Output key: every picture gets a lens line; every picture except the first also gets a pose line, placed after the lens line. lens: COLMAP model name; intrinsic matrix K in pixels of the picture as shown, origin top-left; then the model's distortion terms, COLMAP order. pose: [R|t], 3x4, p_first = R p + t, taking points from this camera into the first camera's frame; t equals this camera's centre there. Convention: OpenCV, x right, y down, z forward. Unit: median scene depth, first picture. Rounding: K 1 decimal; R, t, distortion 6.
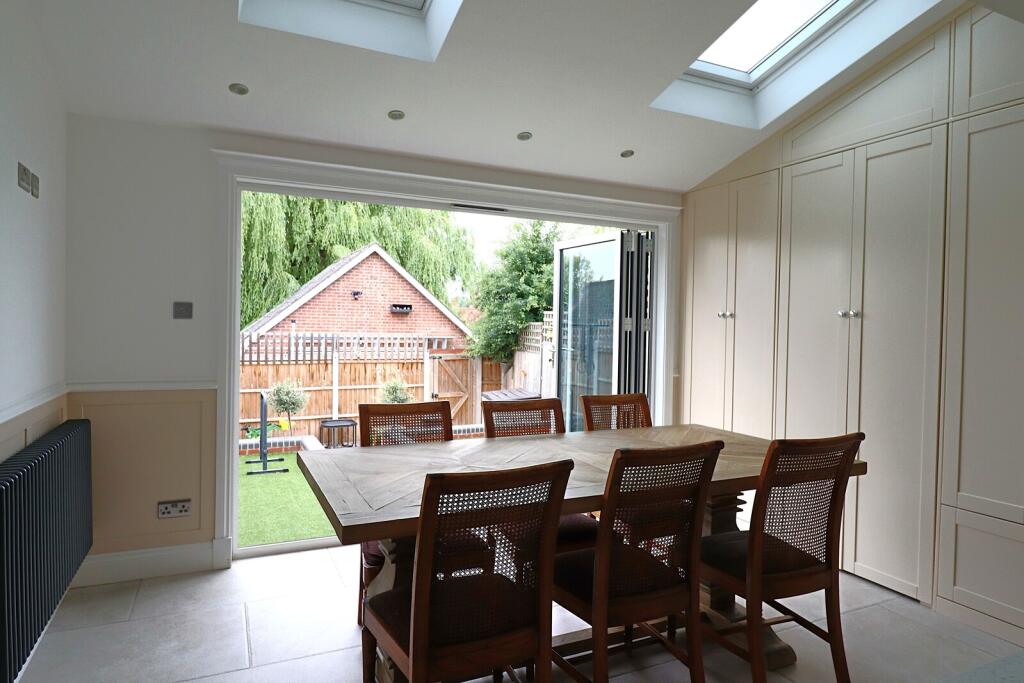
lens RADIAL K [[619.2, 0, 513.9], [0, 619.2, 327.6], [0, 0, 1]] dist [0.002251, -0.018683]
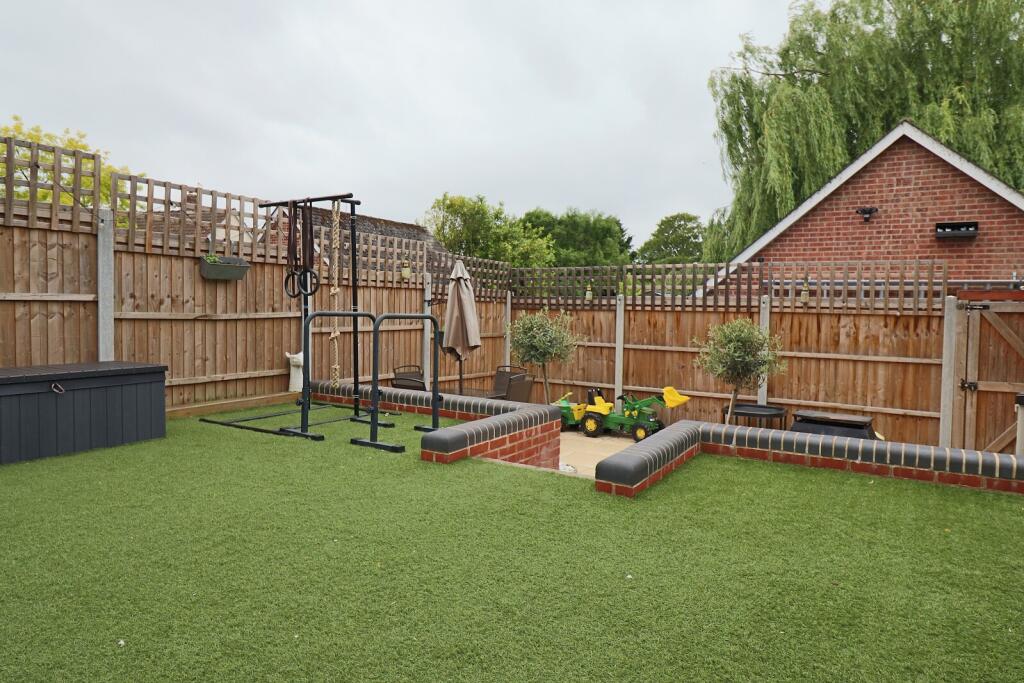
lens RADIAL K [[619.2, 0, 513.9], [0, 619.2, 327.6], [0, 0, 1]] dist [0.002251, -0.018683]
pose [[0.532230, 0.025786, -0.846207, 0.093894], [-0.016695, 0.999661, 0.019961, 0.063409], [0.846435, 0.003504, 0.532481, 0.460348]]
